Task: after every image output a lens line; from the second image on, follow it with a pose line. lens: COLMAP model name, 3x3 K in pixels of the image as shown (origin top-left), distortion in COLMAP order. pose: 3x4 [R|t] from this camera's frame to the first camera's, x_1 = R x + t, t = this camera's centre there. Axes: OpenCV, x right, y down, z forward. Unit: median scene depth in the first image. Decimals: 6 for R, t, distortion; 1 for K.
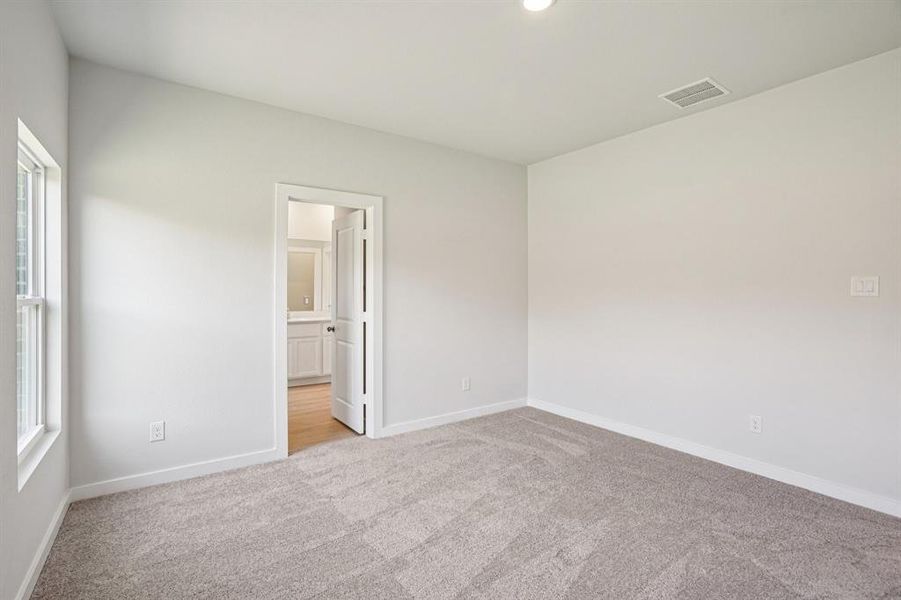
lens RADIAL K [[419.7, 0, 441.4], [0, 419.7, 297.6], [0, 0, 1]] dist [-0.057703, 0.024877]
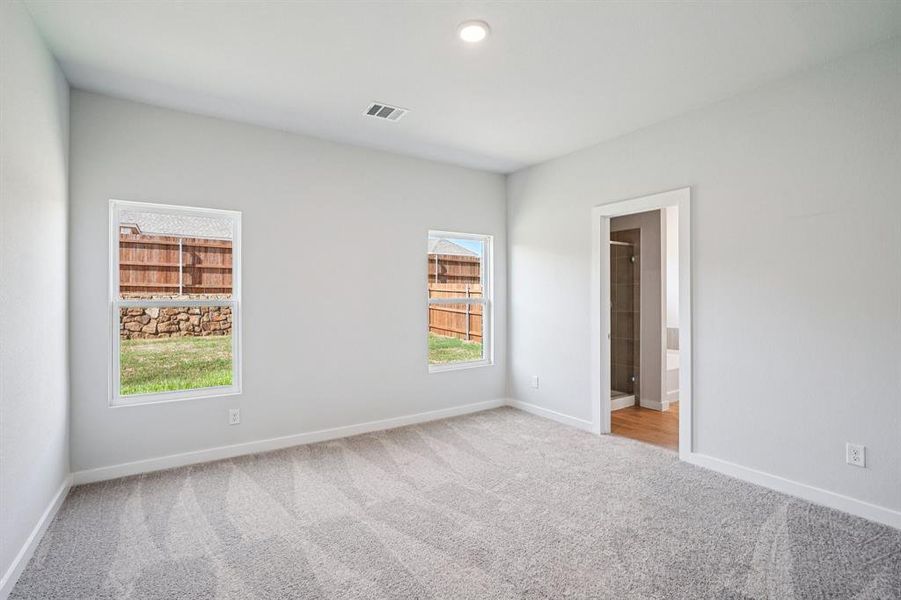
lens RADIAL K [[419.7, 0, 441.4], [0, 419.7, 297.6], [0, 0, 1]] dist [-0.057703, 0.024877]
pose [[-0.039749, -0.000084, -0.999210, 0.864718], [-0.012169, 0.999926, 0.000400, -0.005201], [0.999136, 0.012175, -0.039747, 0.598937]]
